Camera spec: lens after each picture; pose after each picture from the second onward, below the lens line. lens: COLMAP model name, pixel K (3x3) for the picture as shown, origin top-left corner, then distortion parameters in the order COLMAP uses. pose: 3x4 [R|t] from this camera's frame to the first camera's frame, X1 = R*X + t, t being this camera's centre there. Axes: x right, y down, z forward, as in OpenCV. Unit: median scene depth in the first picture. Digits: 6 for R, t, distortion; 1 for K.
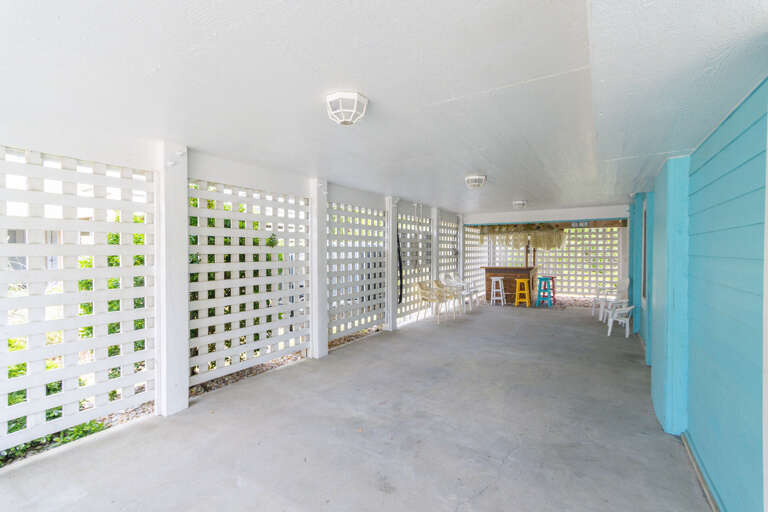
lens RADIAL K [[348.3, 0, 395.6], [0, 348.3, 257.1], [0, 0, 1]] dist [0.001003, 0.000128]
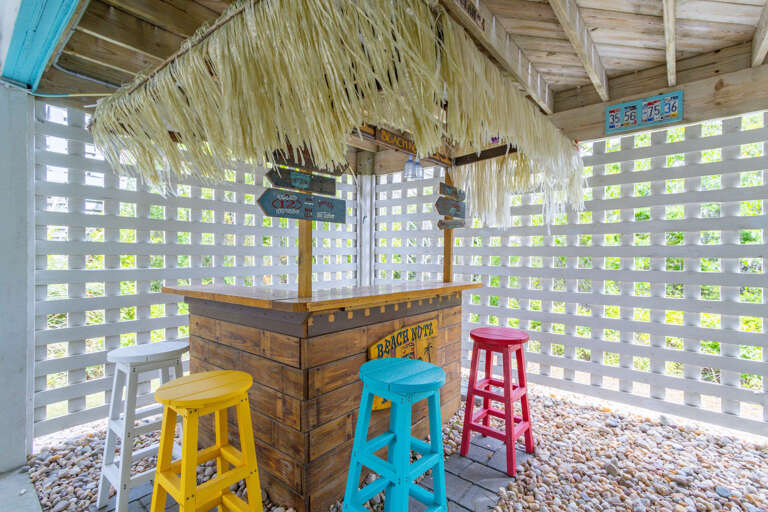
lens RADIAL K [[349.7, 0, 384.0], [0, 349.7, 256.0], [0, 0, 1]] dist [-0.000497, -0.000143]
pose [[0.987319, 0.012058, -0.158290, 0.437521], [-0.014143, 0.999827, -0.012052, 0.009619], [0.158117, 0.014138, 0.987319, 0.822575]]
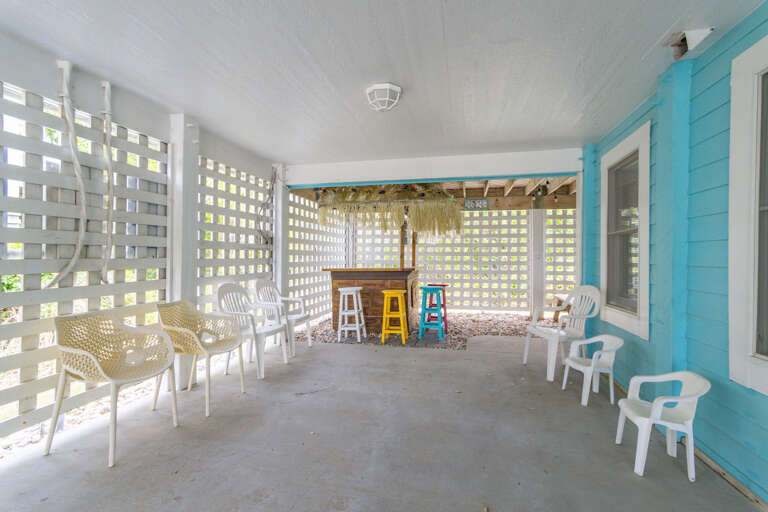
lens RADIAL K [[348.3, 0, 395.6], [0, 348.3, 257.1], [0, 0, 1]] dist [0.001003, 0.000128]
pose [[0.943455, 0.003965, 0.331476, 0.179809], [0.002487, 0.999816, -0.019037, 0.021238], [-0.331490, 0.018785, 0.943272, 0.472174]]
